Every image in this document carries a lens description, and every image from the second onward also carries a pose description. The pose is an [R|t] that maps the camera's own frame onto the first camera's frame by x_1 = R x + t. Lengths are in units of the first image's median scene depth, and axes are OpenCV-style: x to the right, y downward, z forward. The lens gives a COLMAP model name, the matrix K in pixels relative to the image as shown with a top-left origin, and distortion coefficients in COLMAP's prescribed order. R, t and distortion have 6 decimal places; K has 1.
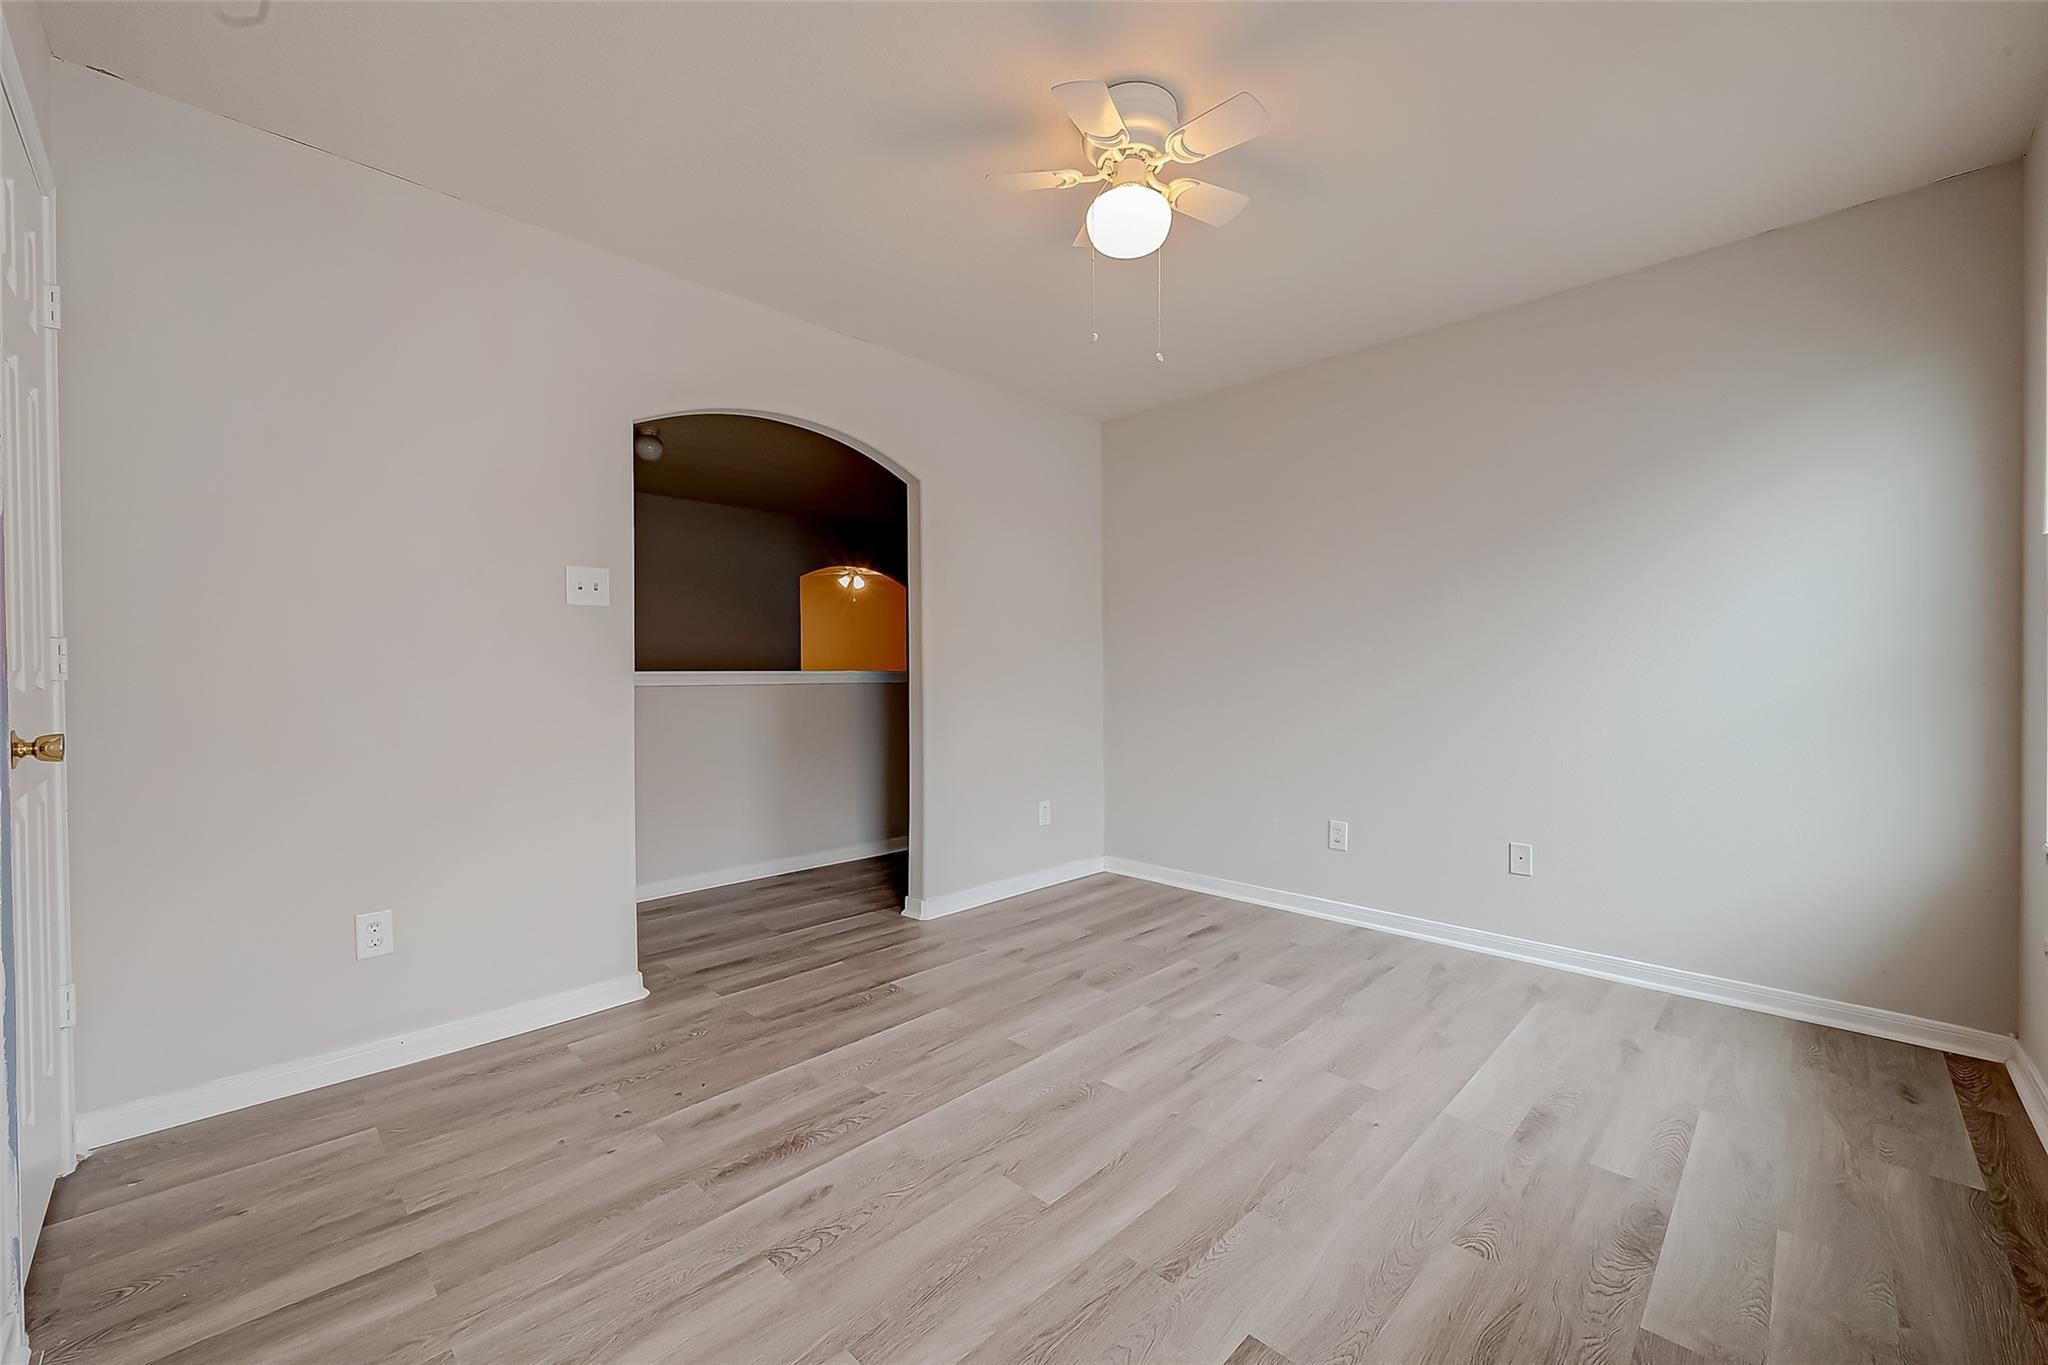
lens RADIAL K [[807.0, 0, 1035.6], [0, 807.0, 682.1], [0, 0, 1]] dist [-0.001816, -0.000520]
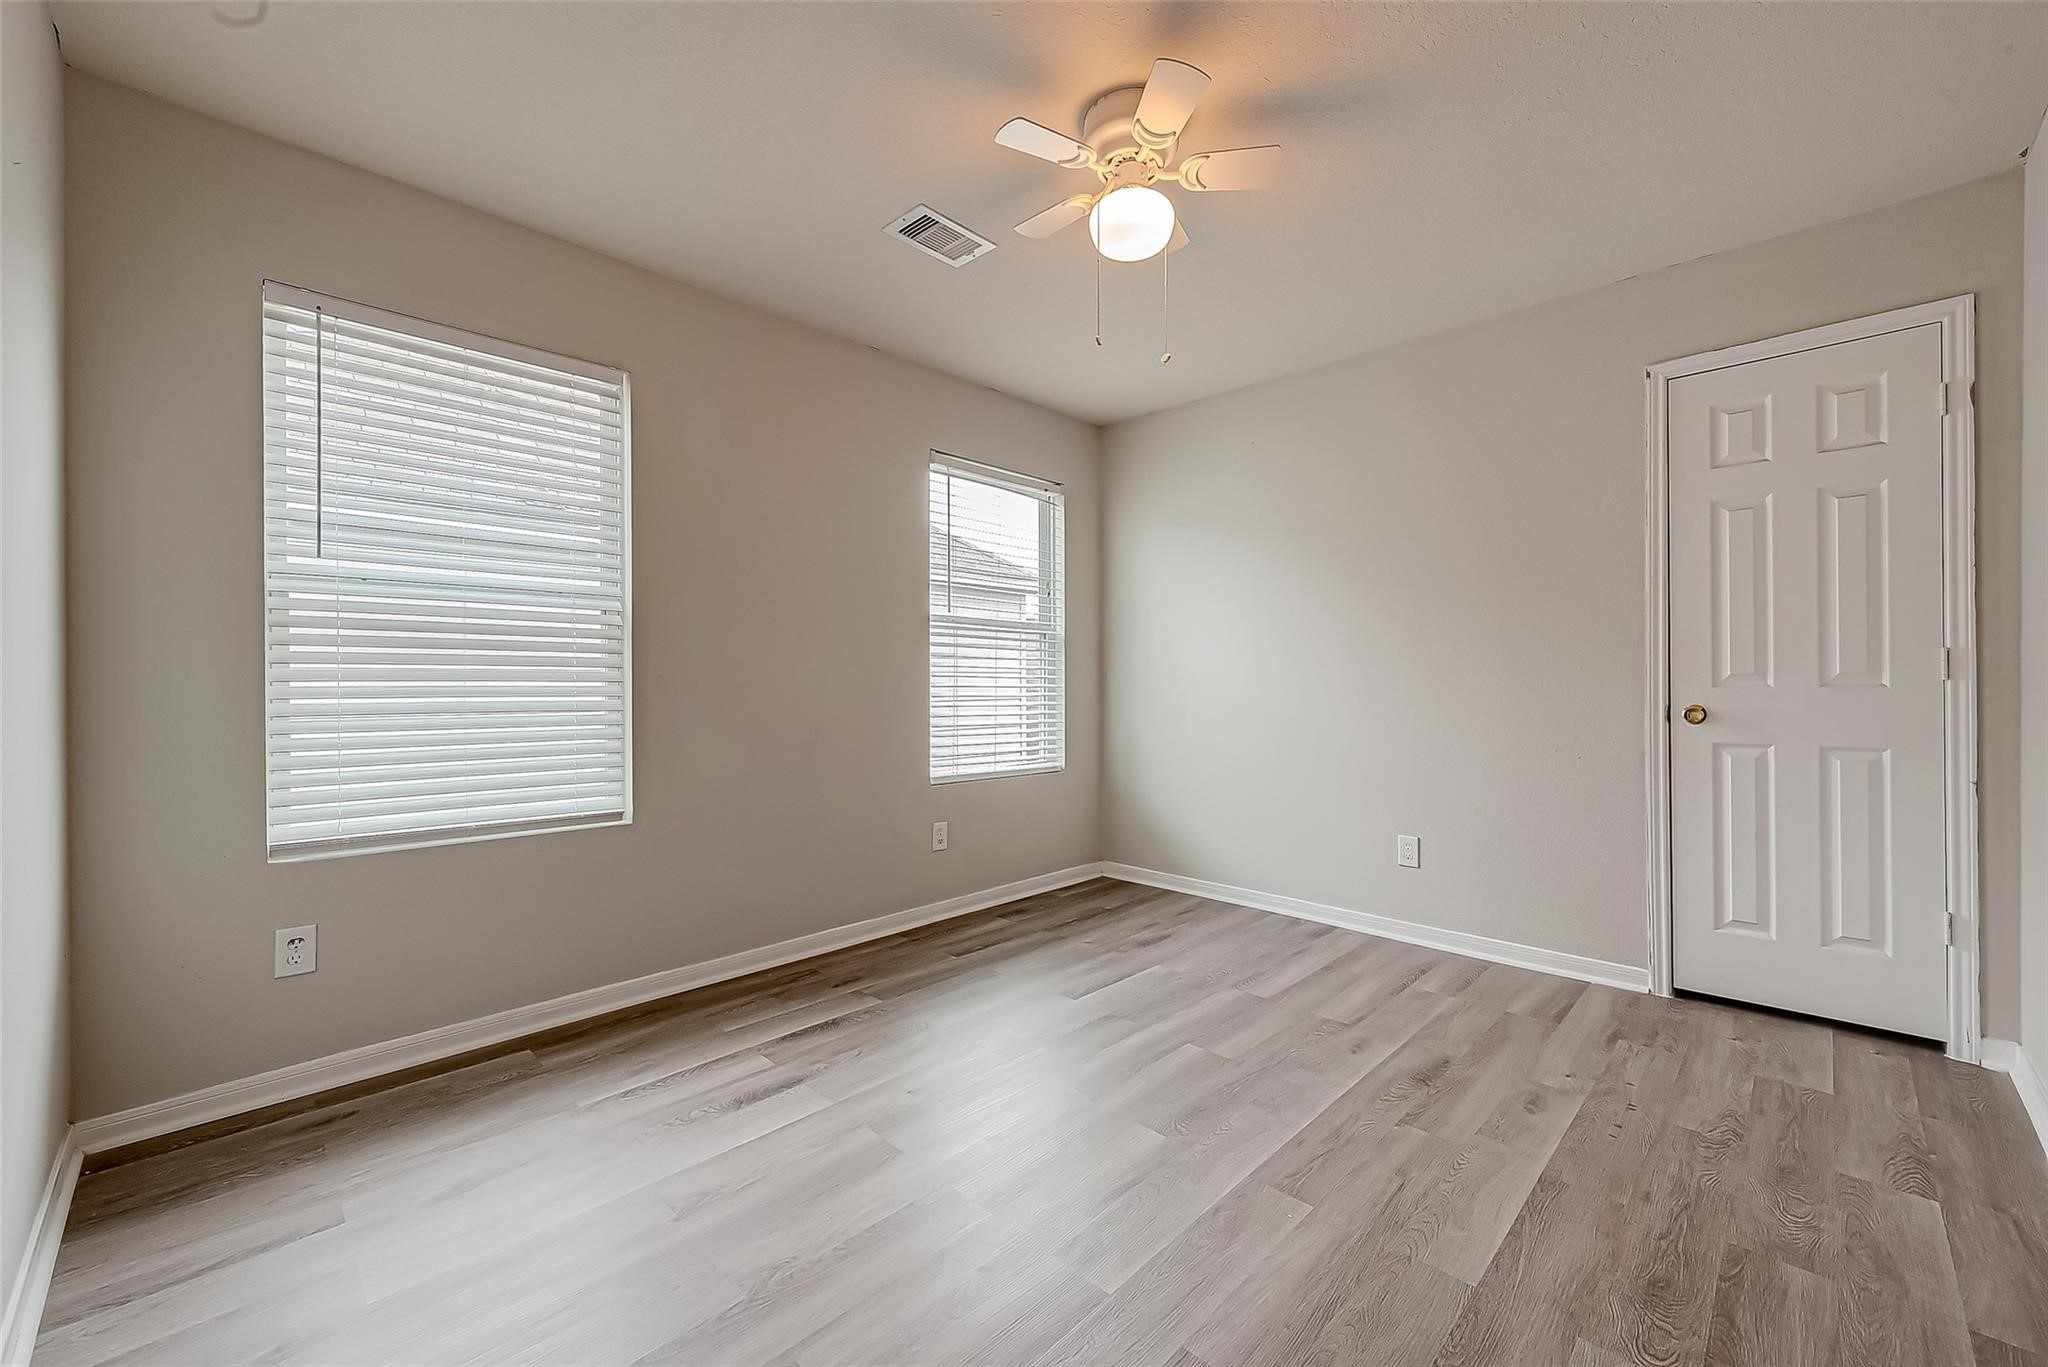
lens RADIAL K [[807.0, 0, 1035.6], [0, 807.0, 683.1], [0, 0, 1]] dist [-0.001816, -0.000520]
pose [[-0.999966, 0.007785, -0.002631, 0.252940], [0.007749, 0.999879, 0.013475, -0.020544], [0.002736, 0.013454, -0.999906, 2.122516]]
